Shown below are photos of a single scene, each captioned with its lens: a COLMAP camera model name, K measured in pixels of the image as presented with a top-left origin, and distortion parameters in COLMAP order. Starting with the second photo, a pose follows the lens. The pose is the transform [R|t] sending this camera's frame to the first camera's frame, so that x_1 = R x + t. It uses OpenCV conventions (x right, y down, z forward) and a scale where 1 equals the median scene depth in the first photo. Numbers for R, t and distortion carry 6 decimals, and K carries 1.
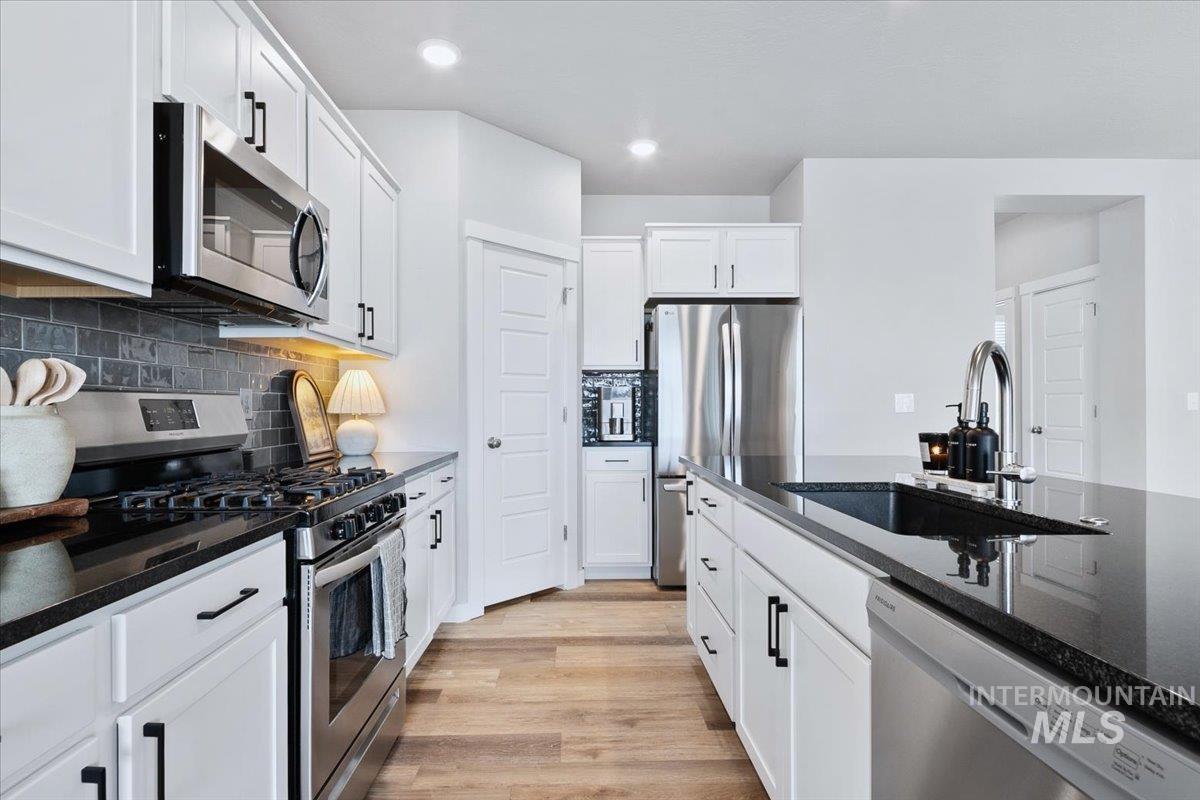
lens RADIAL K [[603.6, 0, 598.1], [0, 603.6, 401.7], [0, 0, 1]] dist [0.004526, -0.001556]
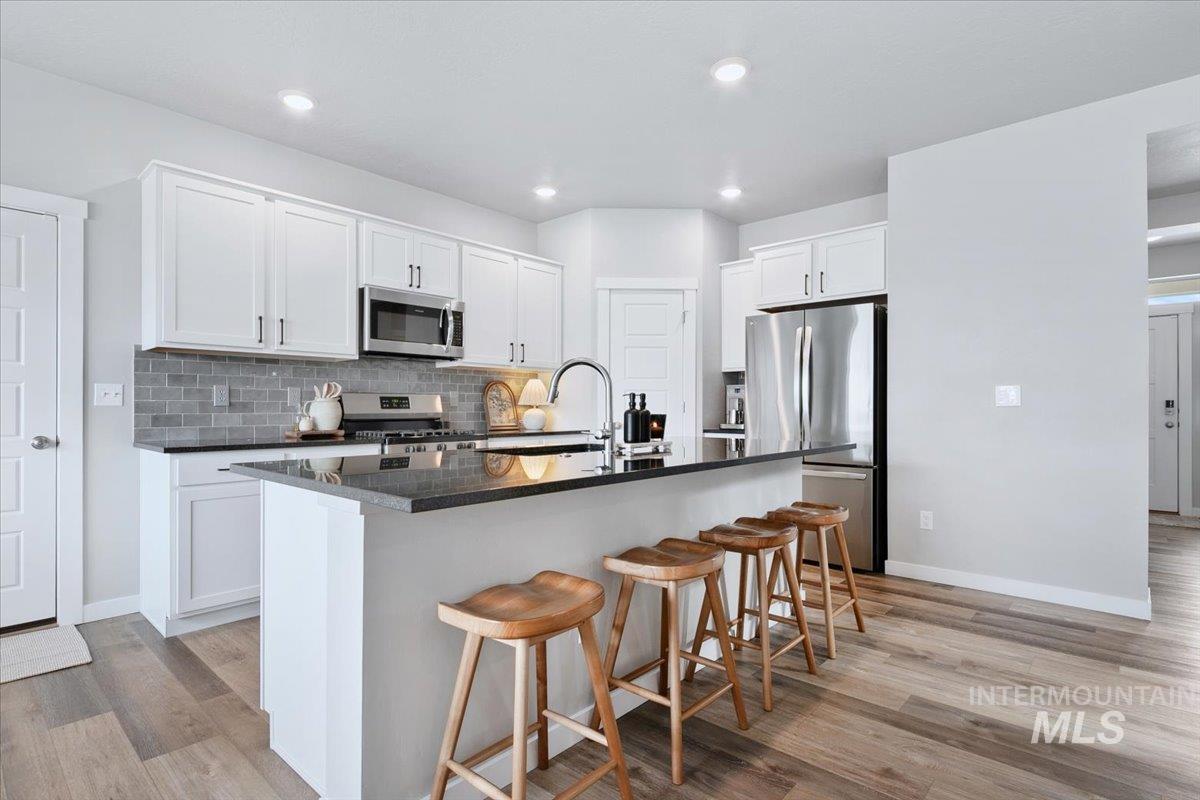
lens RADIAL K [[603.6, 0, 587.4], [0, 603.6, 403.1], [0, 0, 1]] dist [0.004526, -0.001556]
pose [[0.715877, -0.002744, -0.698221, 0.904320], [0.002389, 0.999996, -0.001480, 0.017191], [0.698222, -0.000609, 0.715881, -0.112737]]
